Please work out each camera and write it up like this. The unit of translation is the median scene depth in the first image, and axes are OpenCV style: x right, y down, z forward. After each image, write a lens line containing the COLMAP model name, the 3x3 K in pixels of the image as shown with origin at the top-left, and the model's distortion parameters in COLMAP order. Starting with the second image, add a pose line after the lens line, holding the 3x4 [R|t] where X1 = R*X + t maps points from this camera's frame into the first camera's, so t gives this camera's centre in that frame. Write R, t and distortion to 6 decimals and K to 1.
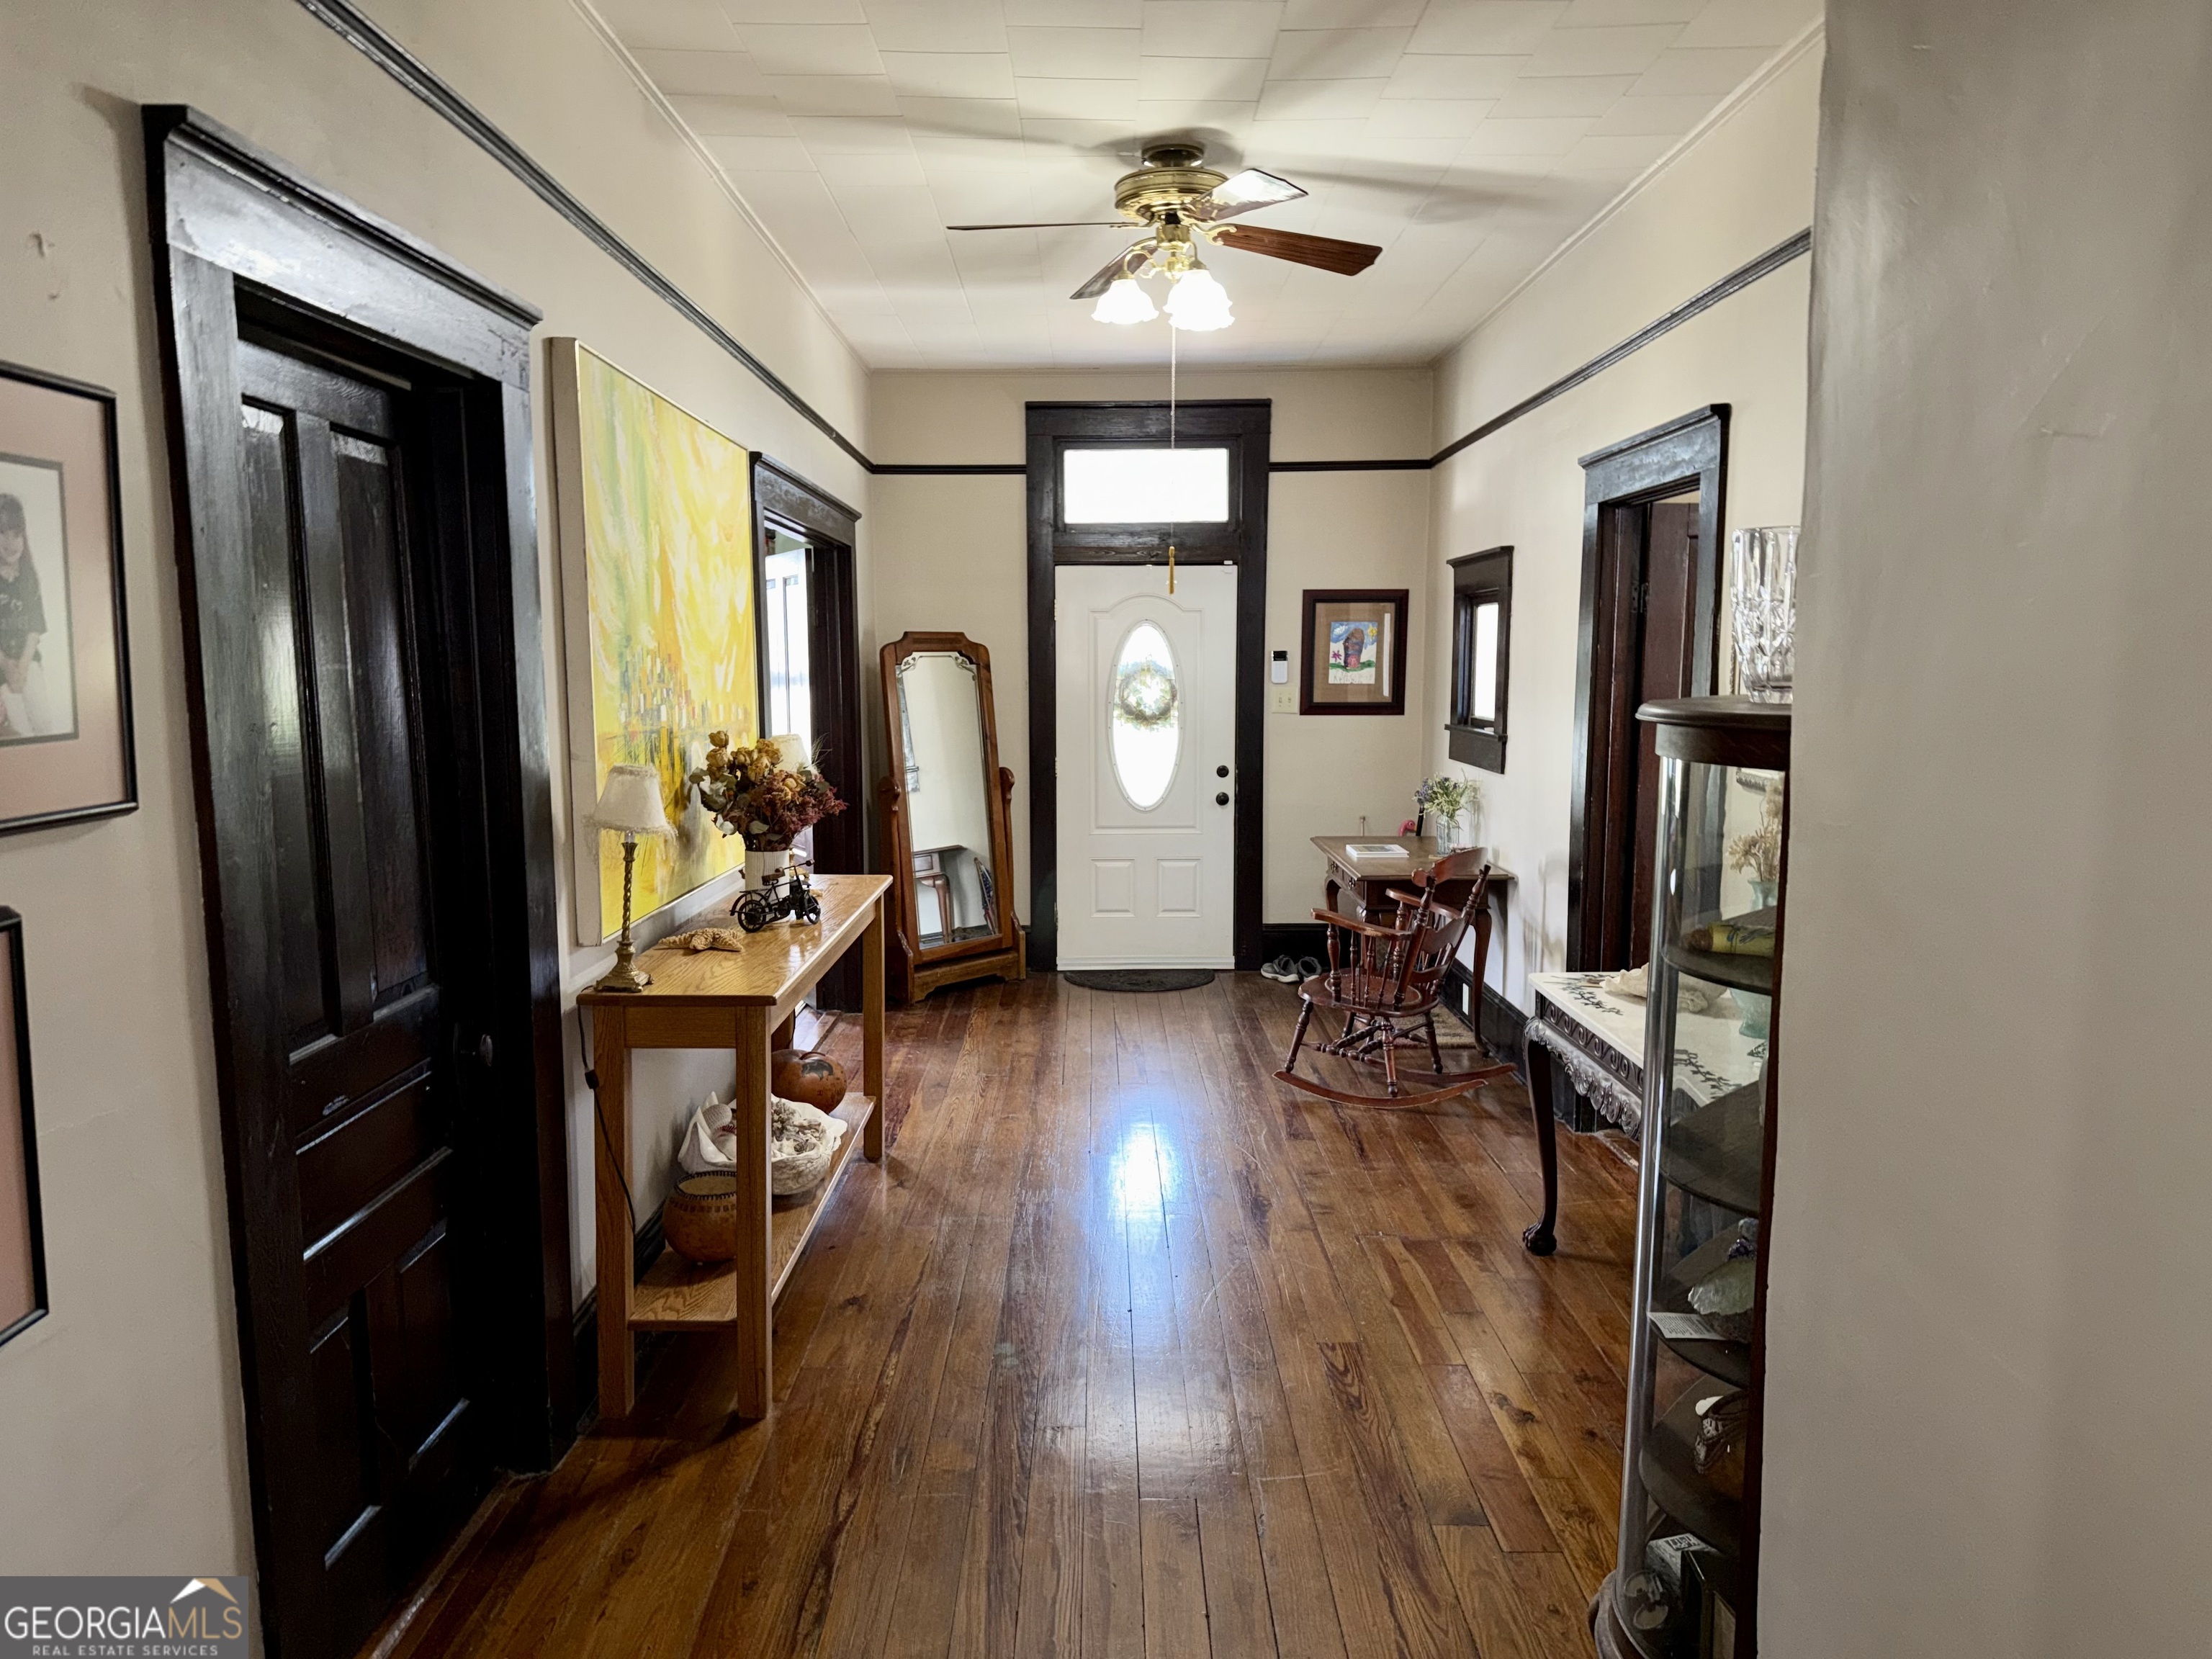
lens RADIAL K [[1550.7, 0, 1097.8], [0, 1550.7, 828.9], [0, 0, 1]] dist [0.115236, -0.141037]
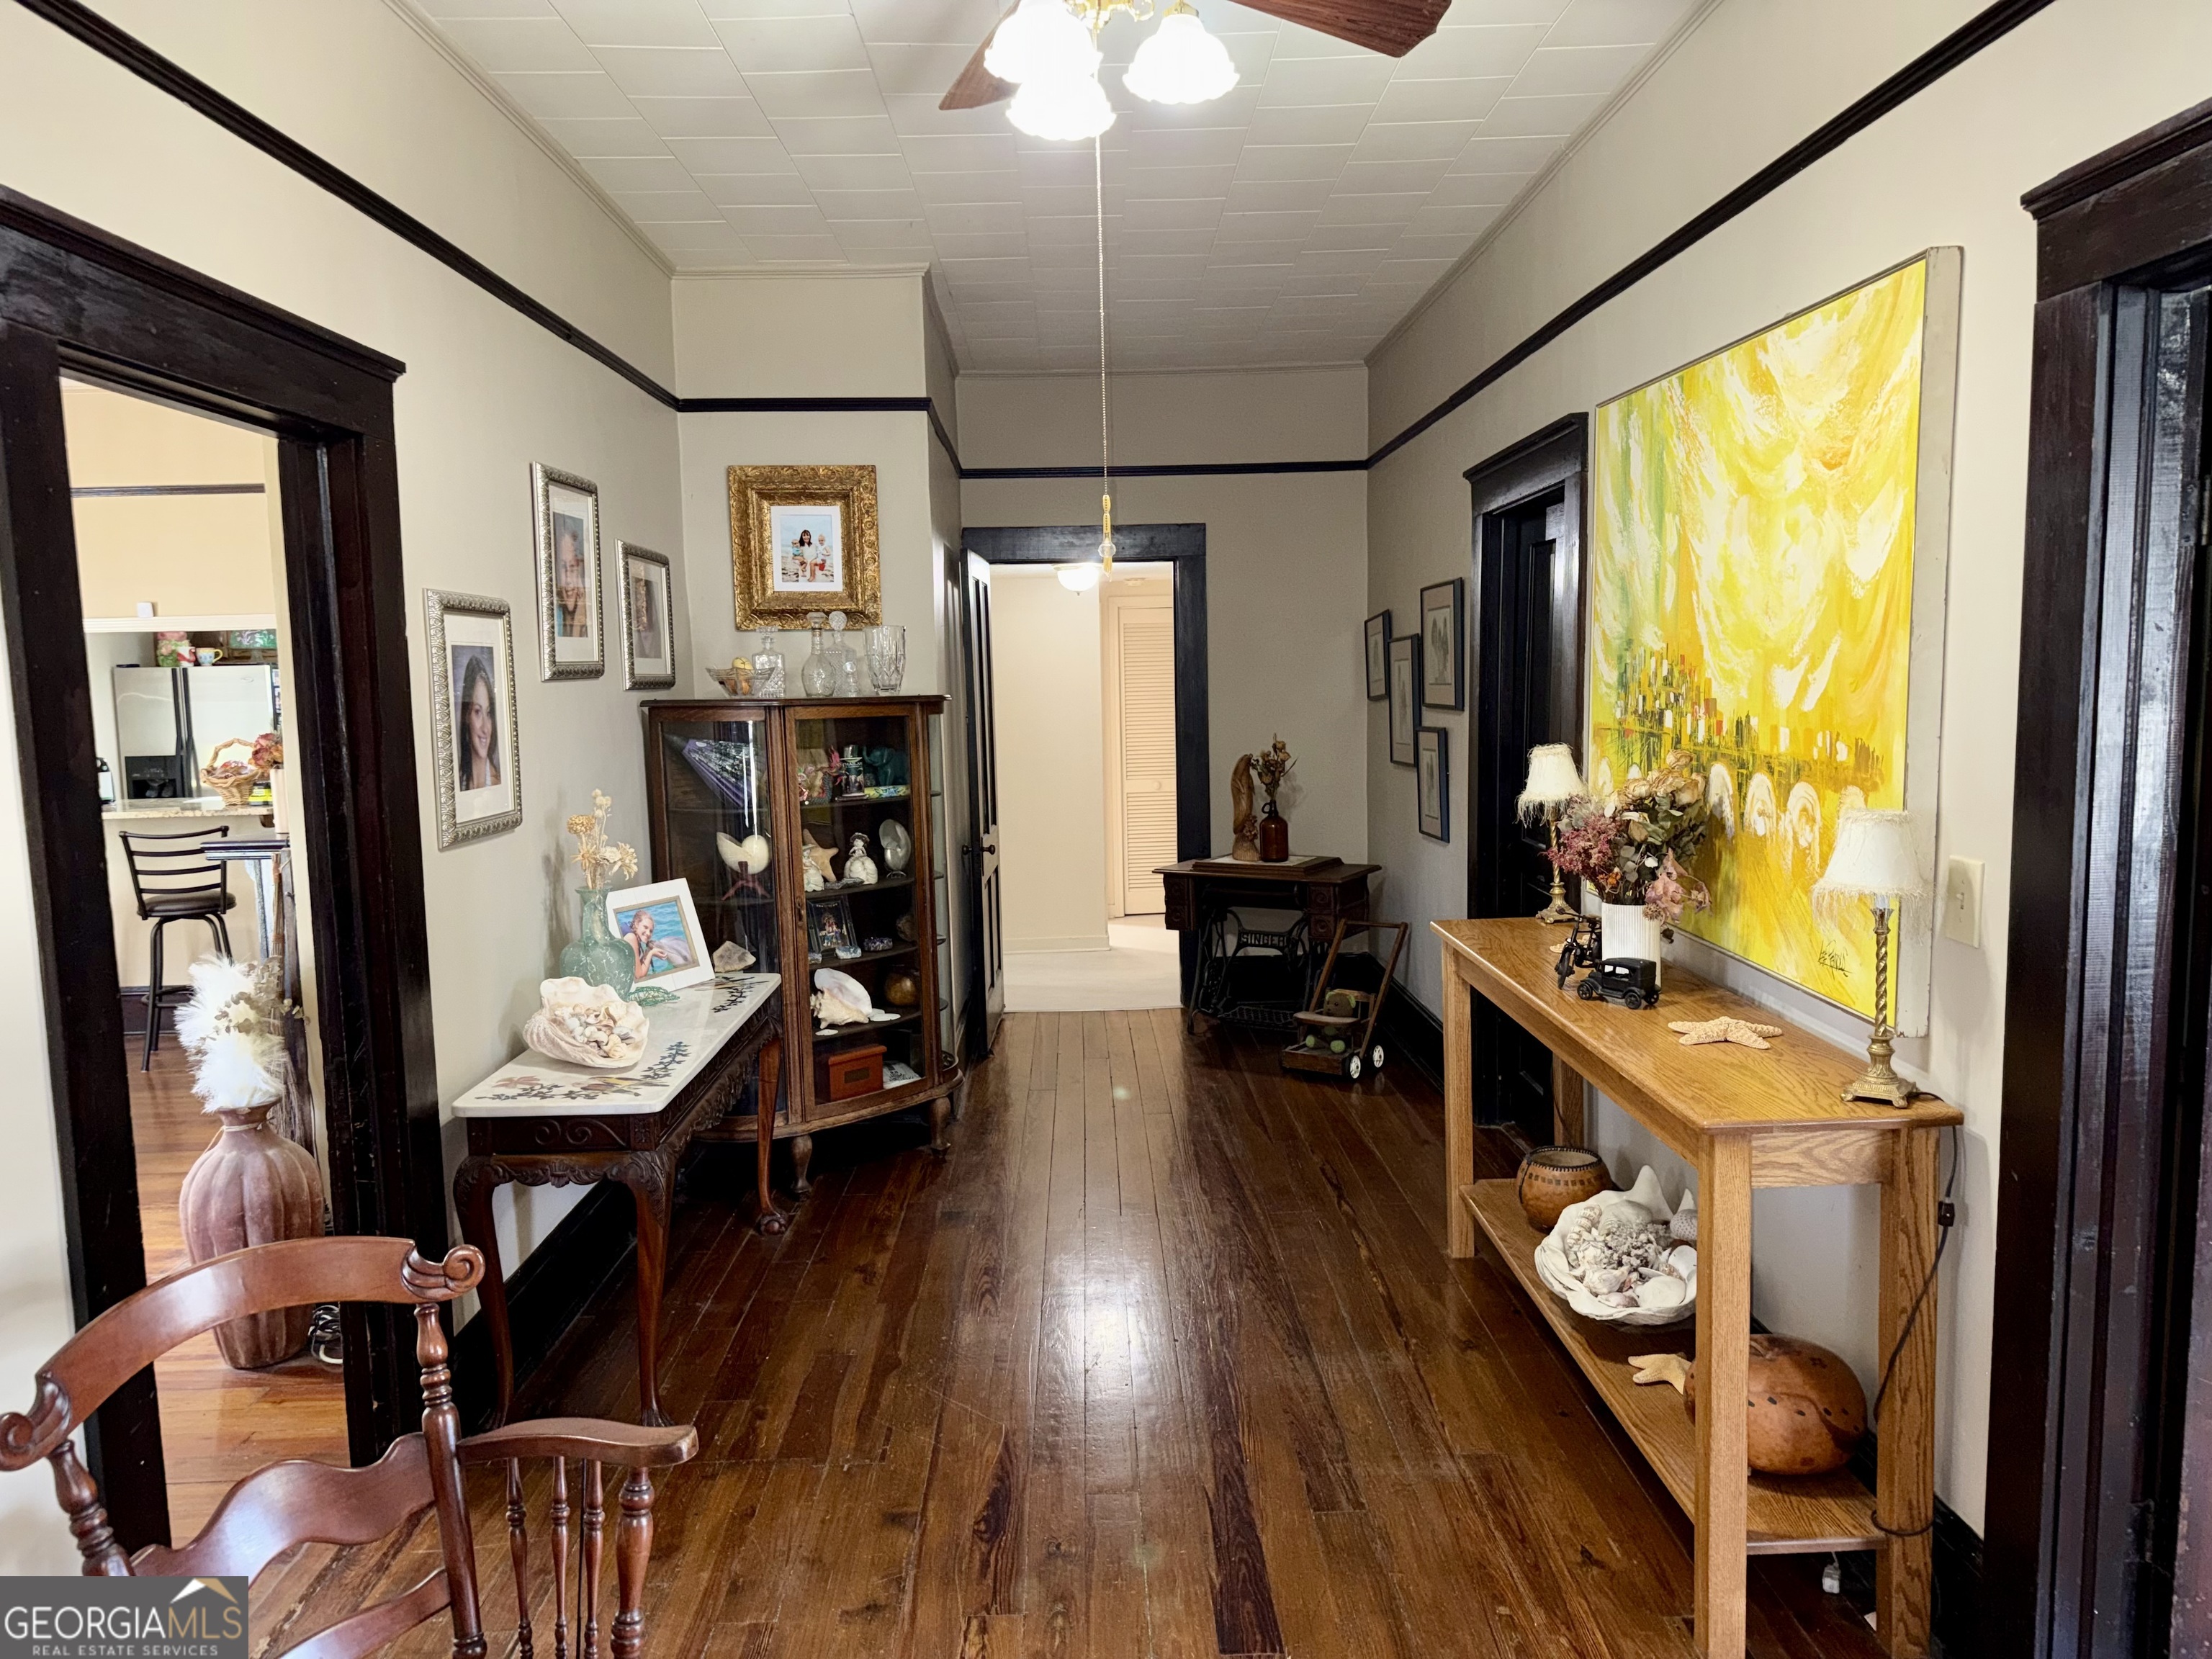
lens RADIAL K [[1550.9, 0, 1105.8], [0, 1550.9, 844.8], [0, 0, 1]] dist [-0.004370, -0.000984]
pose [[-0.999571, 0.027142, -0.010988, 0.068699], [0.024001, 0.974395, 0.223558, -0.216254], [0.016774, 0.223198, -0.974629, 1.918433]]
